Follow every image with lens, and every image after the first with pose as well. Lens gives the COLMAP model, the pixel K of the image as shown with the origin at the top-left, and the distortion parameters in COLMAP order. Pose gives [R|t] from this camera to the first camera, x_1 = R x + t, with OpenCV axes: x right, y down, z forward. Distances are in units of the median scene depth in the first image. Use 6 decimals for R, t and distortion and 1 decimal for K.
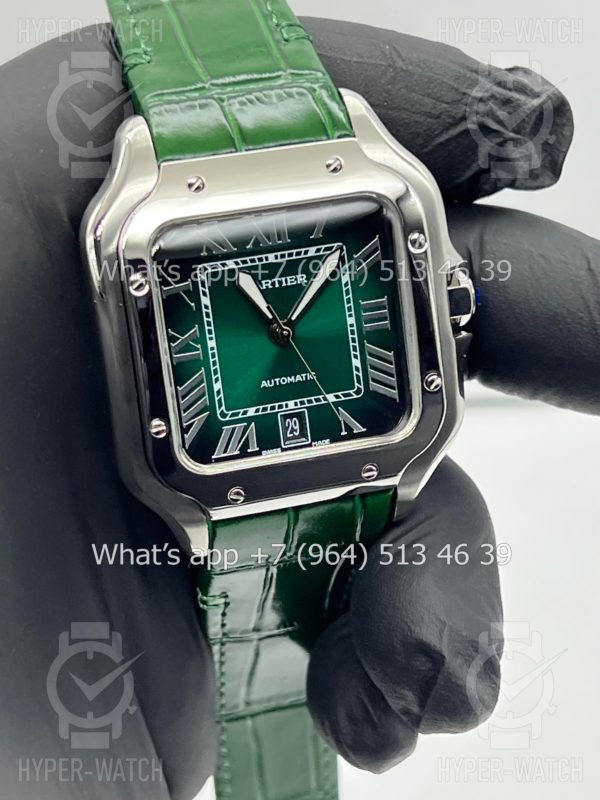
lens RADIAL K [[1944.7, 0, 300.0], [0, 1944.7, 400.0], [0, 0, 1]] dist [0.416964, -2.888455]
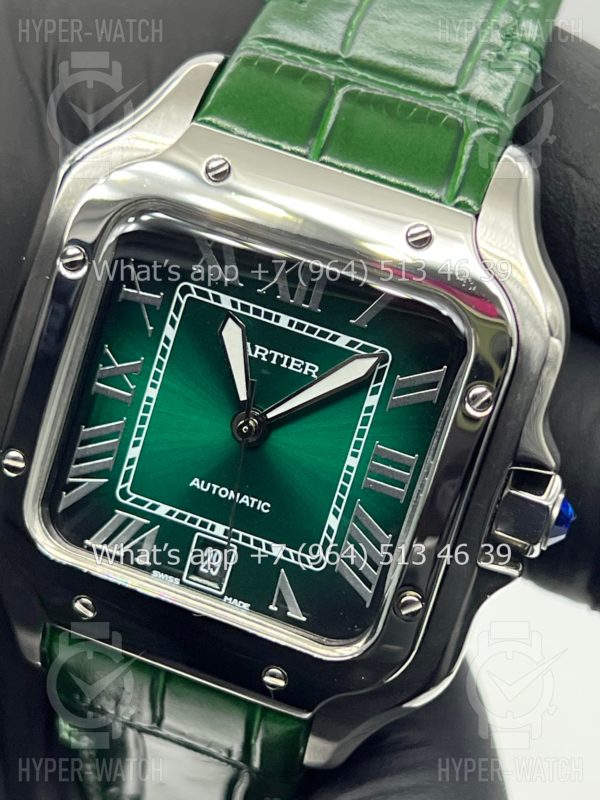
lens RADIAL K [[1944.7, 0, 300.0], [0, 1944.7, 400.0], [0, 0, 1]] dist [0.416964, -2.888455]
pose [[0.812609, 0.456716, -0.362046, 0.242194], [-0.467747, 0.881660, 0.062349, -0.092487], [0.347678, 0.118681, 0.930073, 0.380057]]
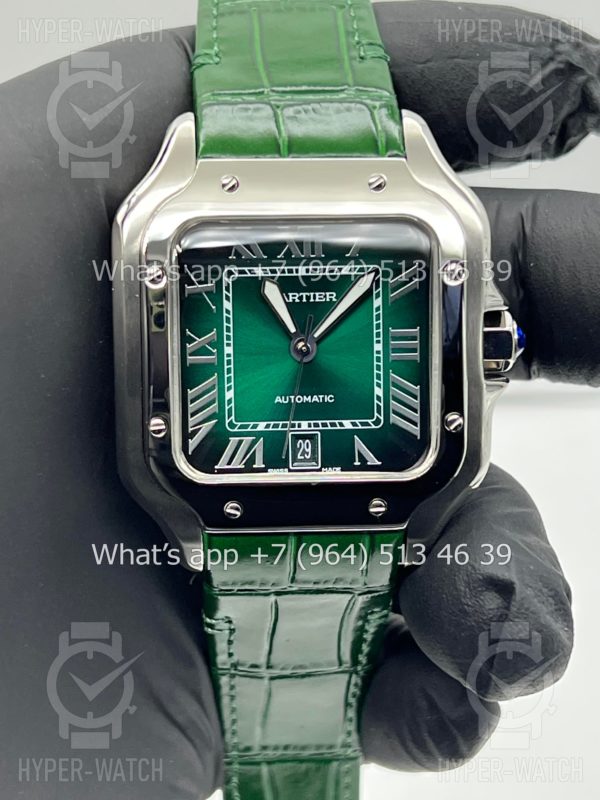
lens RADIAL K [[1944.7, 0, 300.0], [0, 1944.7, 400.0], [0, 0, 1]] dist [0.416964, -2.888455]
pose [[0.977046, 0.132025, -0.167181, 0.153094], [-0.142564, 0.988385, -0.052635, 0.041126], [0.158290, 0.075261, 0.984520, 0.052298]]
